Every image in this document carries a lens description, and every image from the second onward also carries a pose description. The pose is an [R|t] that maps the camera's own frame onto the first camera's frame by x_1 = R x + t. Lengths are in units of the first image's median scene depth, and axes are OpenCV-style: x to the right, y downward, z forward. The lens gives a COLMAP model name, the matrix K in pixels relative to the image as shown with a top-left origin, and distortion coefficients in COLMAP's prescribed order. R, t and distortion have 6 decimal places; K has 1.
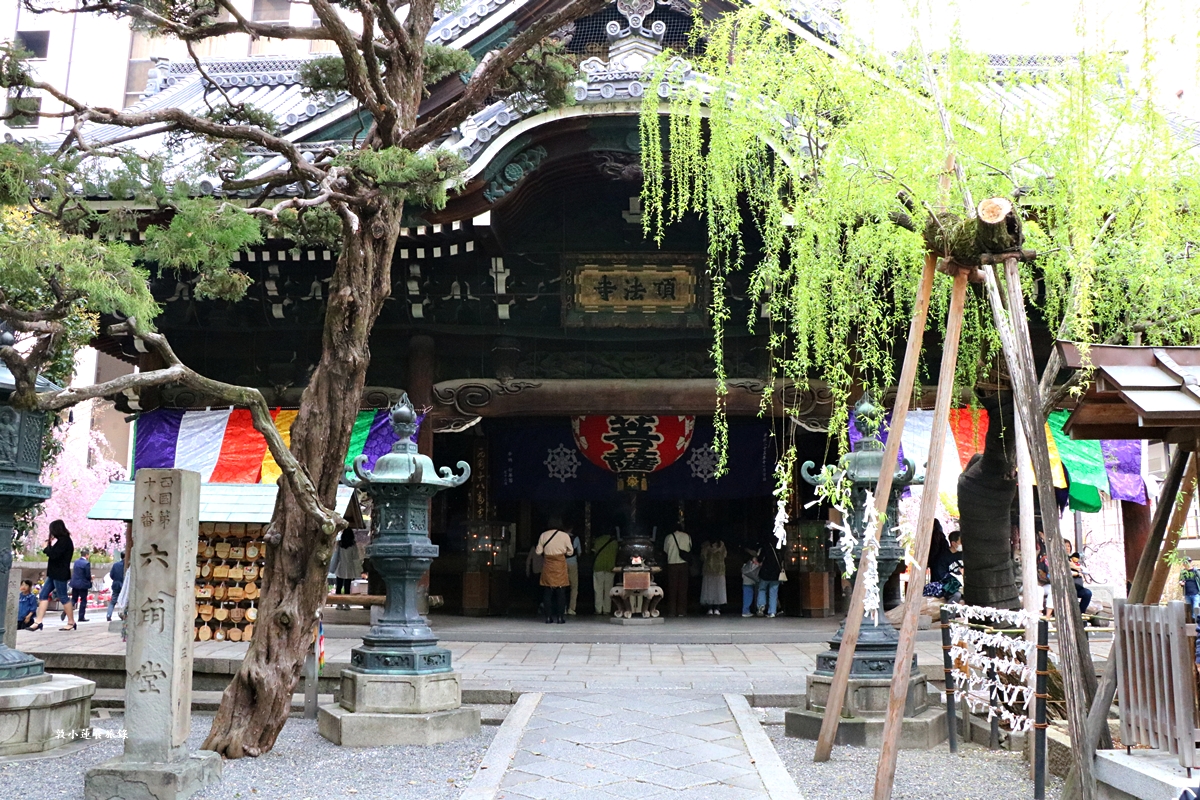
lens RADIAL K [[980.7, 0, 596.5], [0, 980.7, 400.3], [0, 0, 1]] dist [-0.121710, 0.020908]
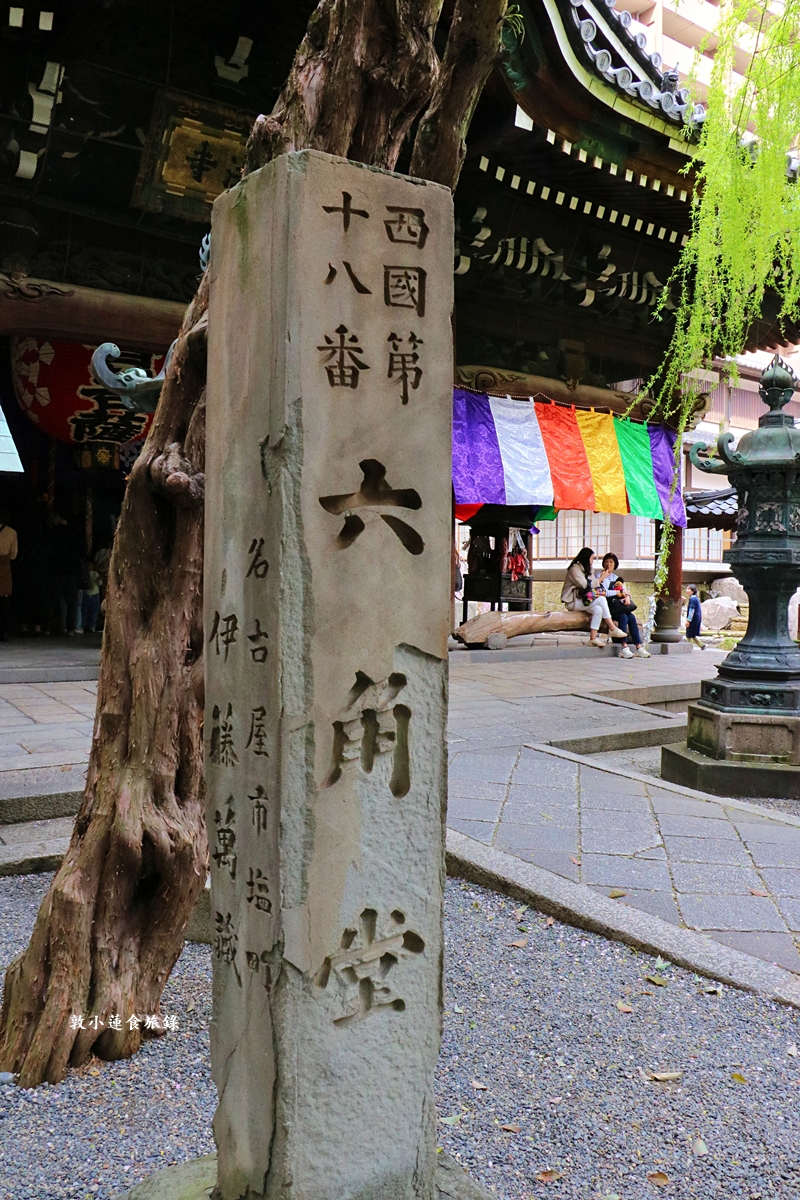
lens RADIAL K [[980.7, 0, 401.4], [0, 980.7, 597.0], [0, 0, 1]] dist [-0.121710, 0.020908]
pose [[0.802049, -0.002011, 0.597254, -0.270166], [-0.110425, 0.982255, 0.151596, 0.064515], [-0.586961, -0.187539, 0.787595, 0.346418]]
